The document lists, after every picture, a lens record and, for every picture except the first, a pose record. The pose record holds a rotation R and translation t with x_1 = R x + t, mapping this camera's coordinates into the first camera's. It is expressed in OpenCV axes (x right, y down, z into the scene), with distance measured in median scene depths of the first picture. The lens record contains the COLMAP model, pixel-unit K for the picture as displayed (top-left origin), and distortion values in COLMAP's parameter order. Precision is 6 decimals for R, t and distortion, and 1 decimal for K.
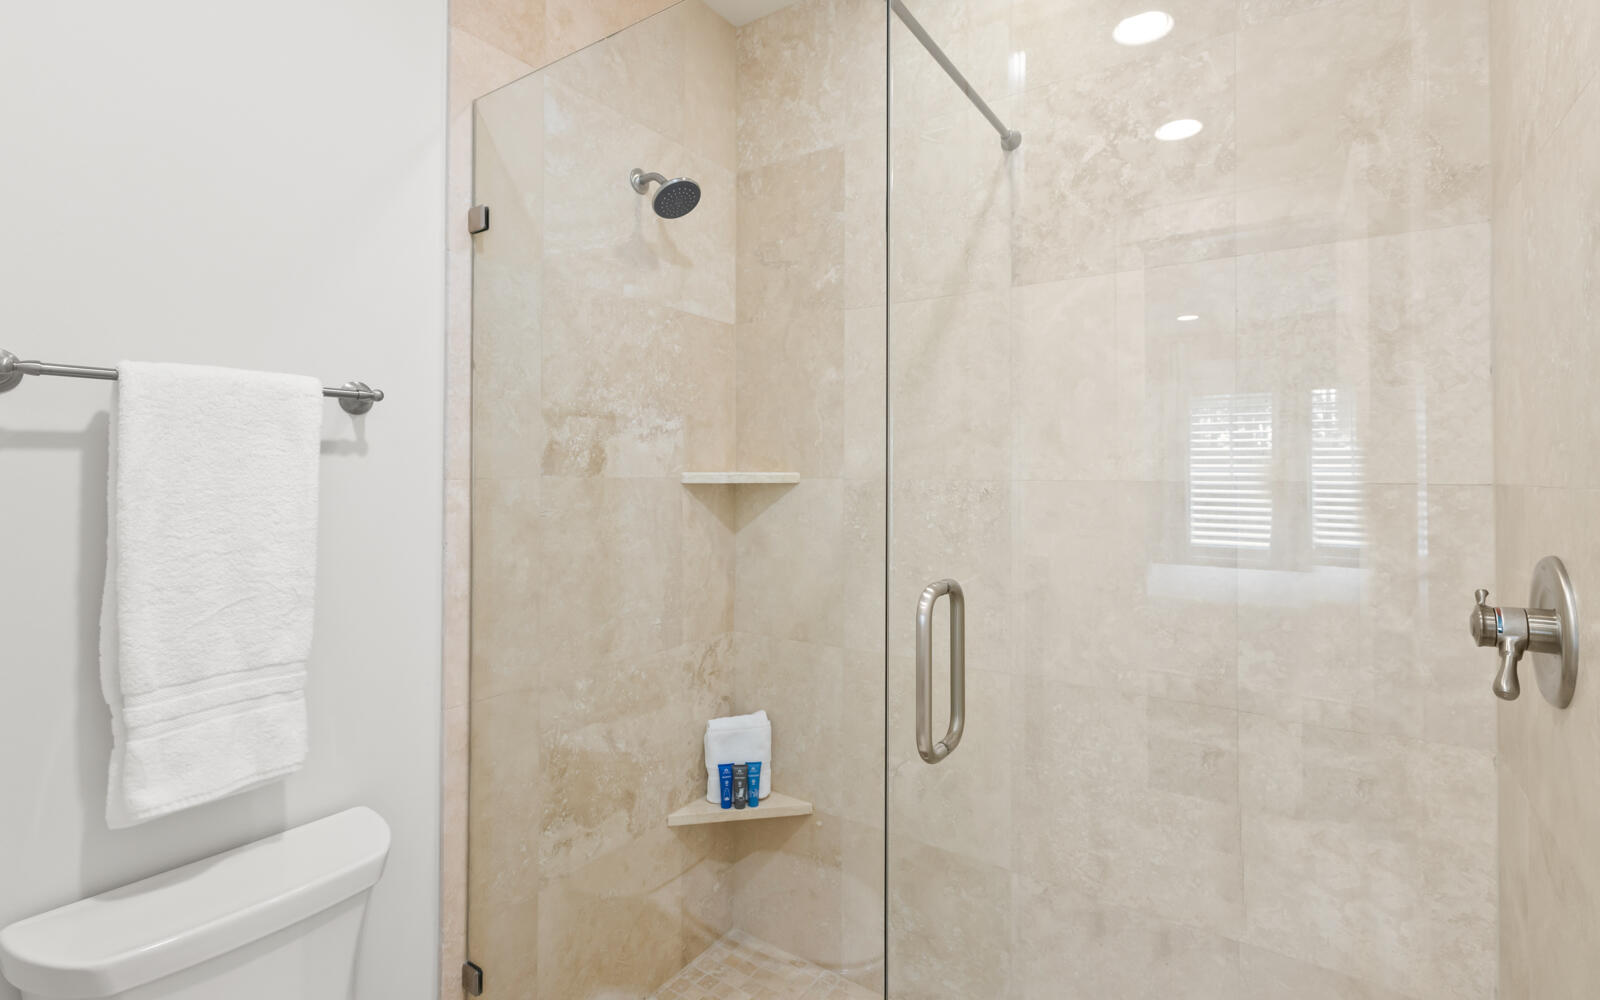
lens RADIAL K [[751.6, 0, 800.7], [0, 751.6, 488.7], [0, 0, 1]] dist [0.005076, 0.000642]
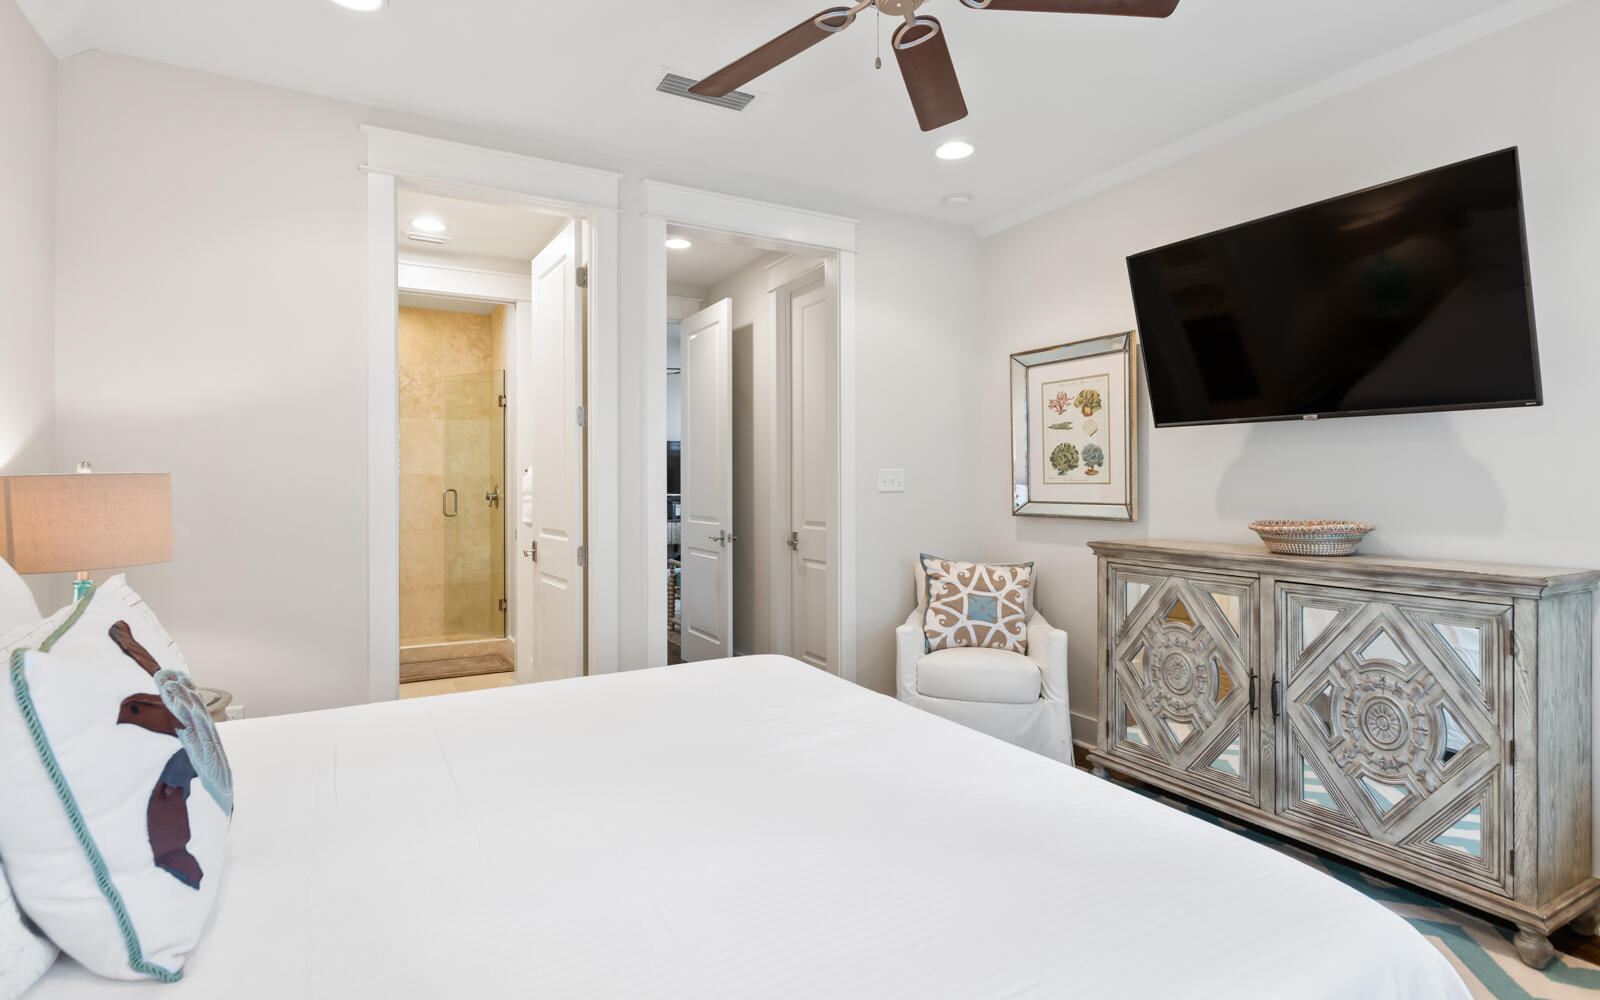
lens RADIAL K [[775.5, 0, 799.9], [0, 775.5, 492.2], [0, 0, 1]] dist [-0.002887, -0.000969]
pose [[0.452604, -0.001861, 0.891710, -3.323073], [-0.006078, 0.999968, 0.005172, 0.094988], [-0.891691, -0.007761, 0.452578, -3.840624]]
